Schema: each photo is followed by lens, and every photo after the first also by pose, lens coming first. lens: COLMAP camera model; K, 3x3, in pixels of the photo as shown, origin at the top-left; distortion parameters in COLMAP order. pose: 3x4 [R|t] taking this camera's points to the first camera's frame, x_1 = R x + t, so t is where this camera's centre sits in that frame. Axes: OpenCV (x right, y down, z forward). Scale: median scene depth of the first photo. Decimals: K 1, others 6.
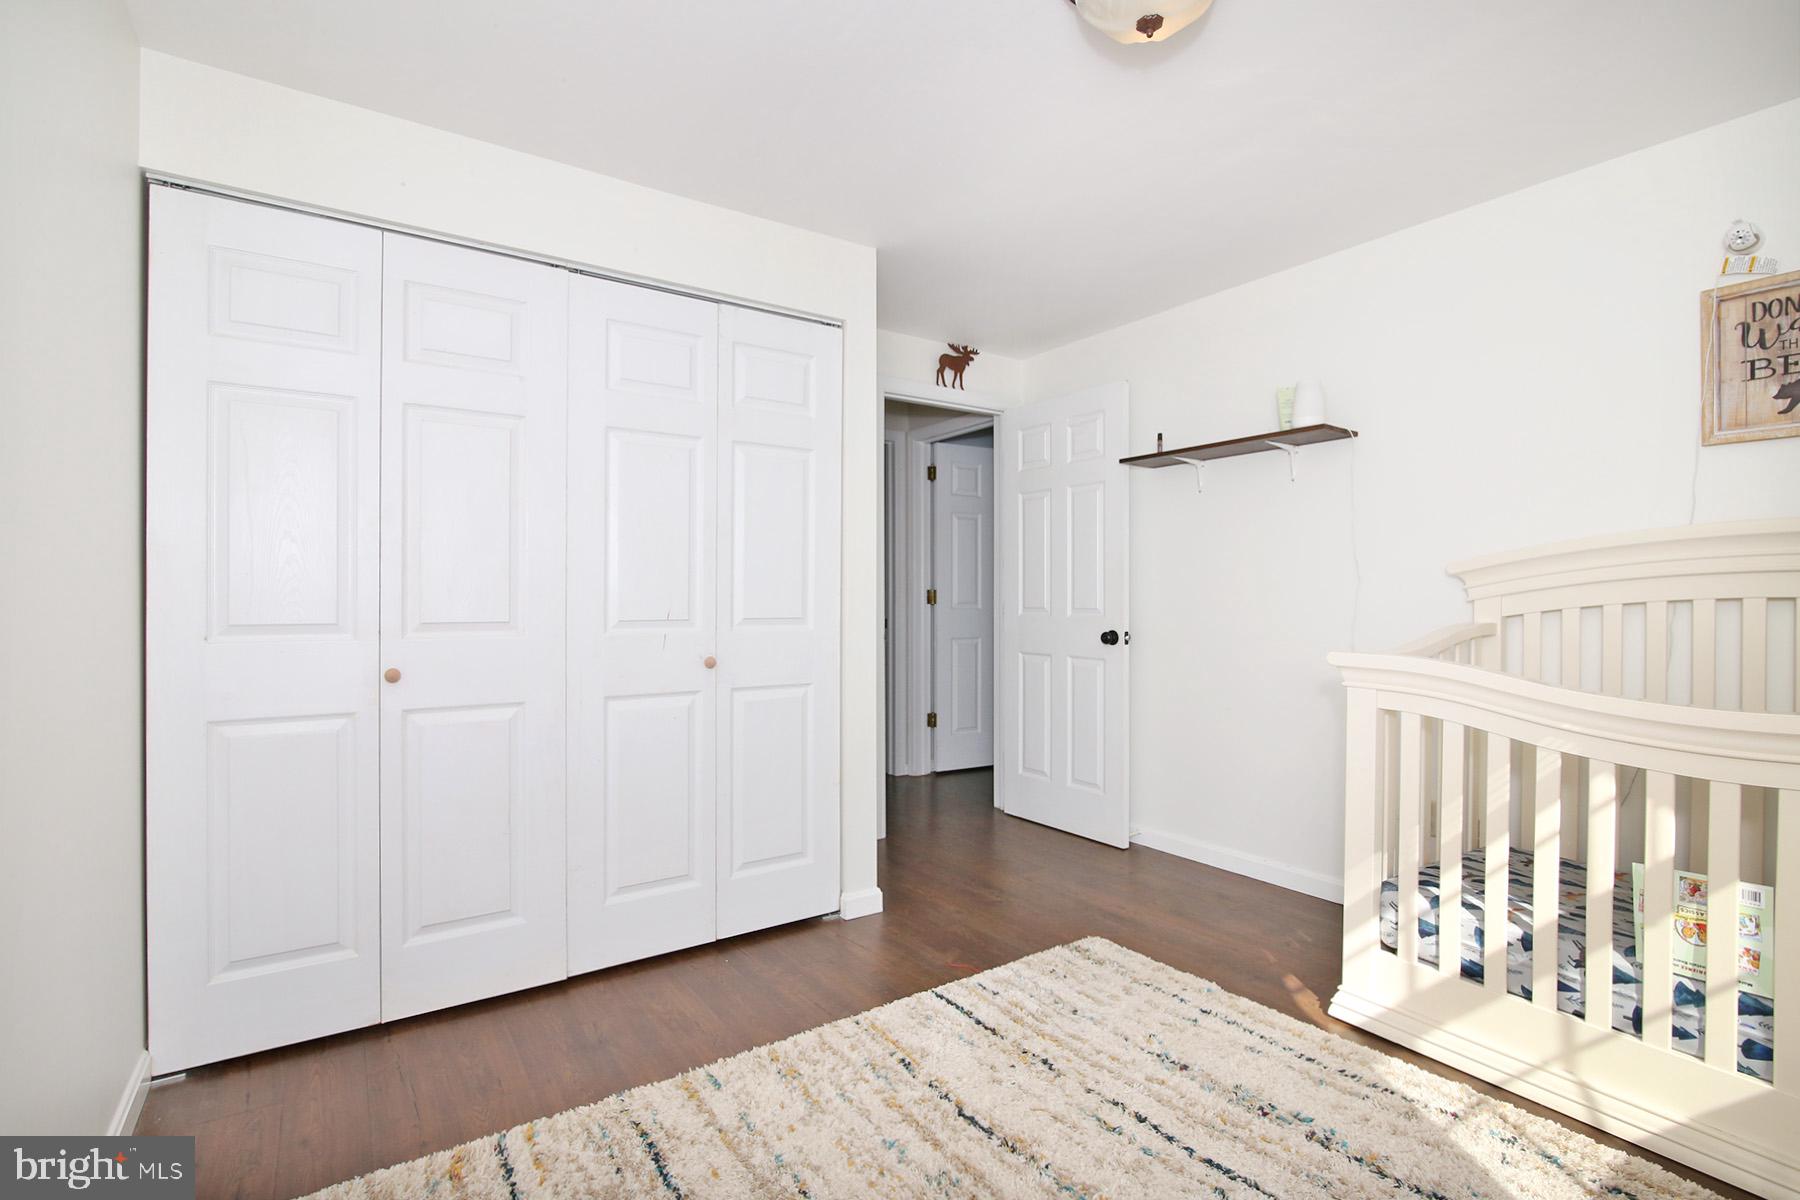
lens RADIAL K [[846.0, 0, 900.0], [0, 846.0, 600.0], [0, 0, 1]] dist [0.012249, 0.000071]
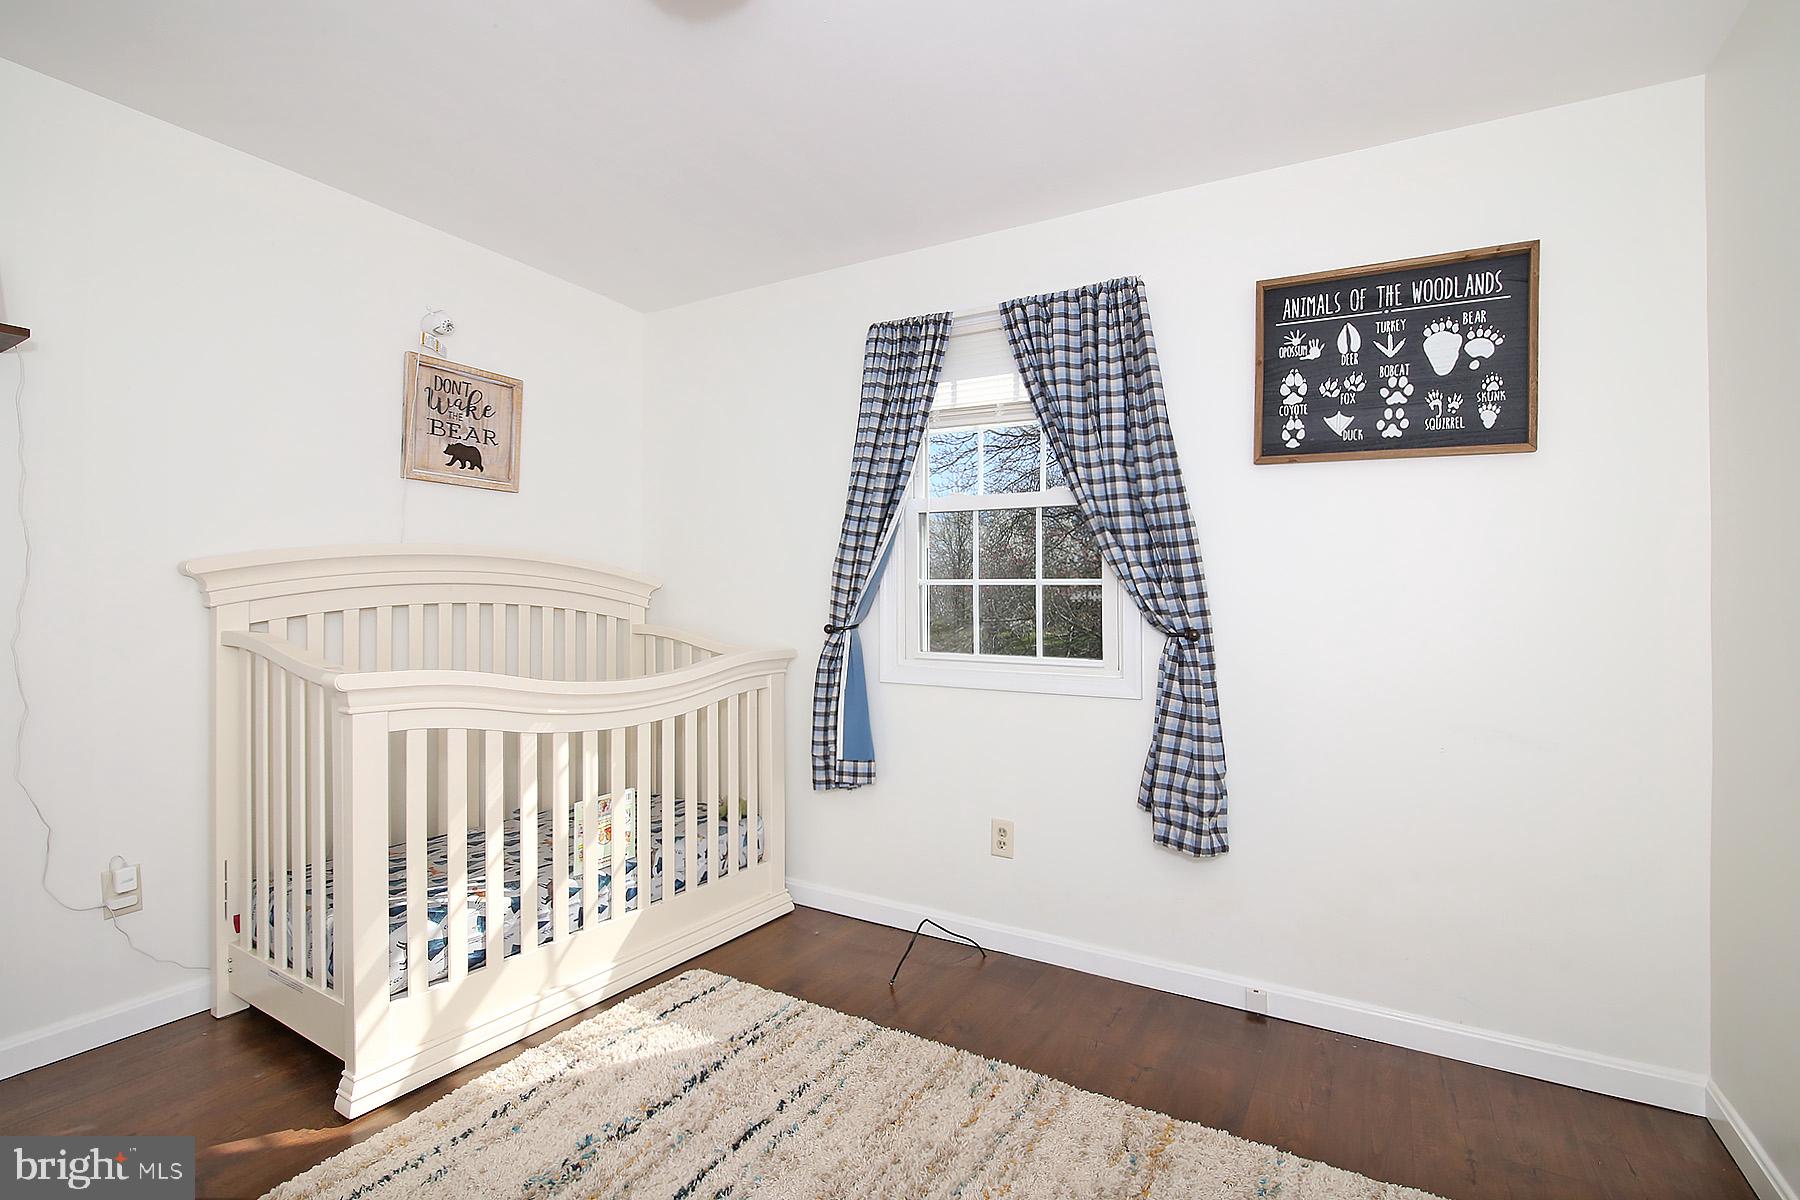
lens RADIAL K [[851.8, 0, 920.9], [0, 851.8, 585.1], [0, 0, 1]] dist [-0.000493, -0.010395]
pose [[-0.416081, 0.008640, 0.909287, -0.451521], [-0.004317, 0.999925, -0.011477, -0.017241], [-0.909317, -0.008701, -0.416012, 0.819700]]
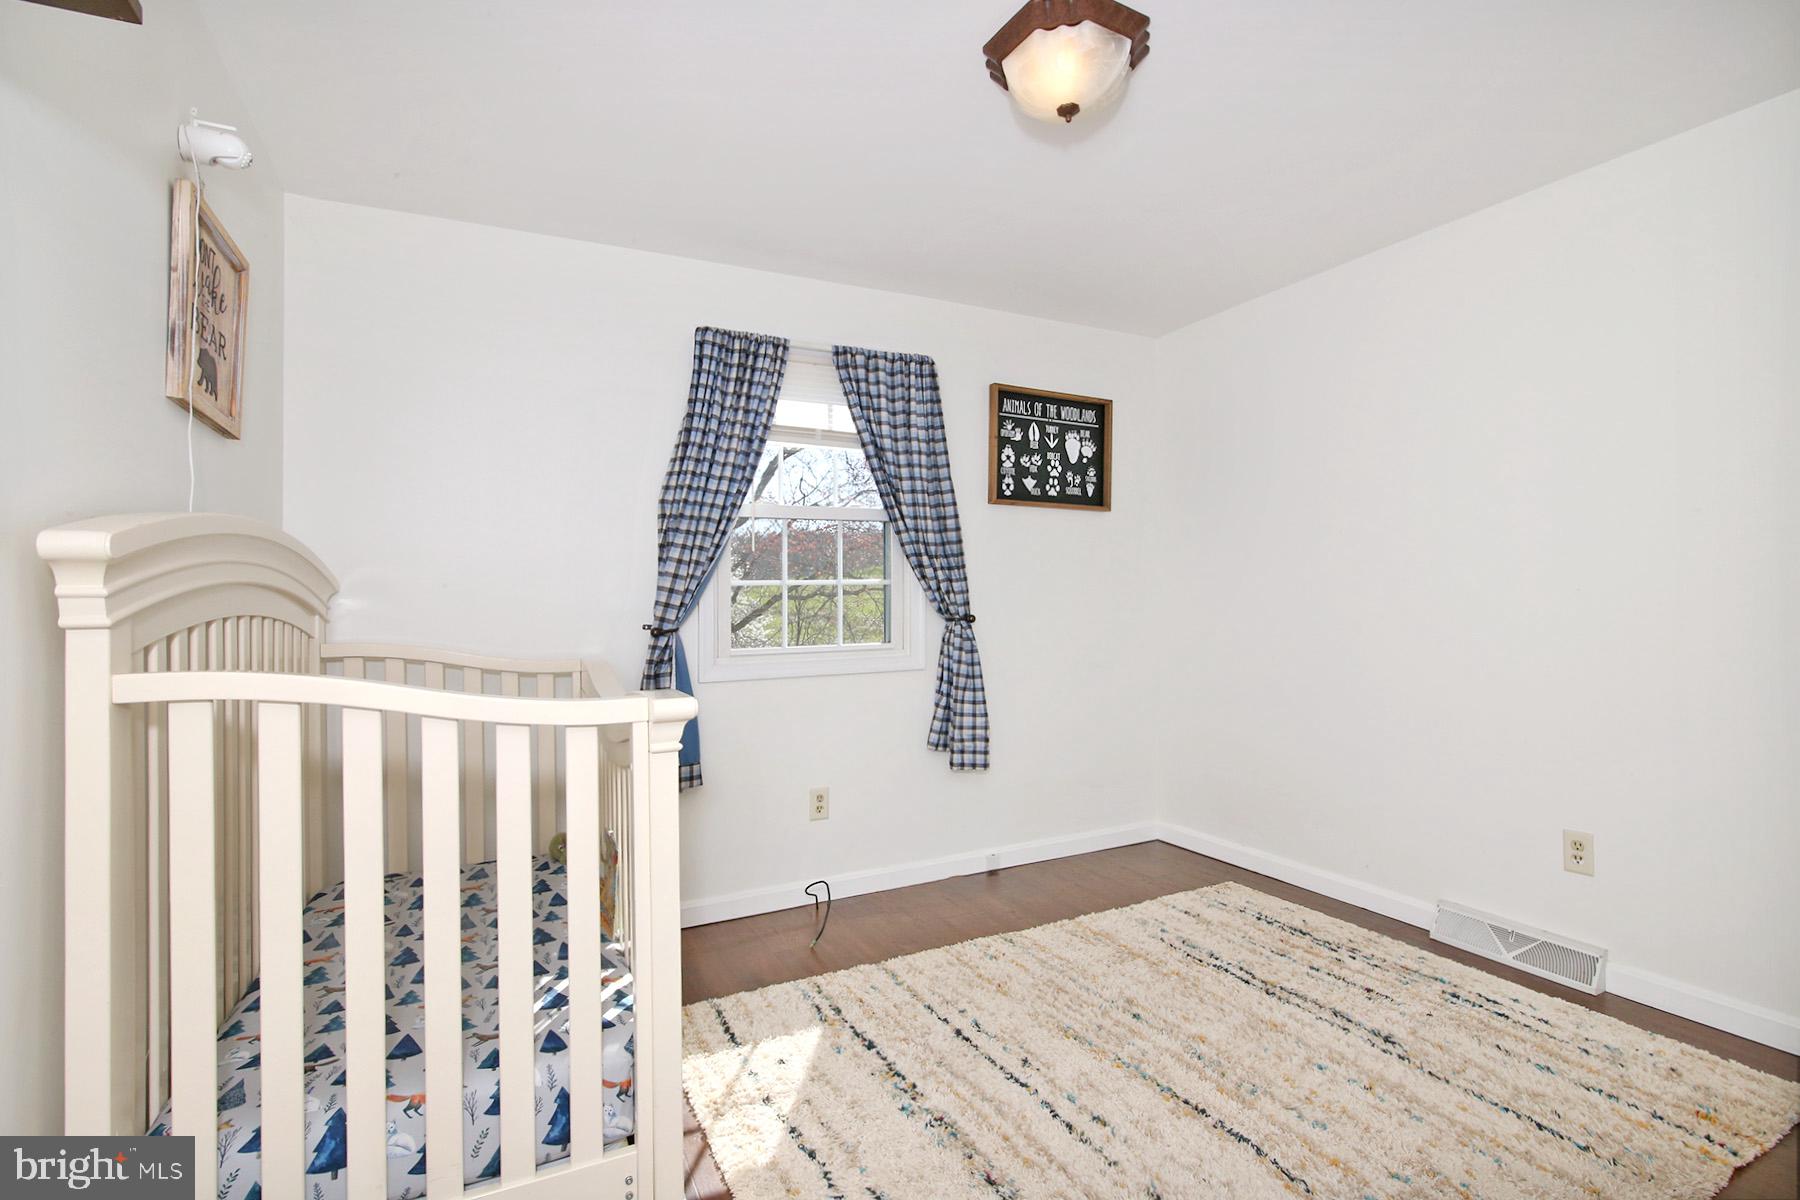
lens RADIAL K [[851.8, 0, 920.9], [0, 851.8, 585.1], [0, 0, 1]] dist [-0.000493, -0.010395]
pose [[-0.991883, 0.016034, 0.126143, 0.247284], [0.014810, 0.999834, -0.010634, -0.014249], [-0.126292, -0.008679, -0.991955, 1.572941]]
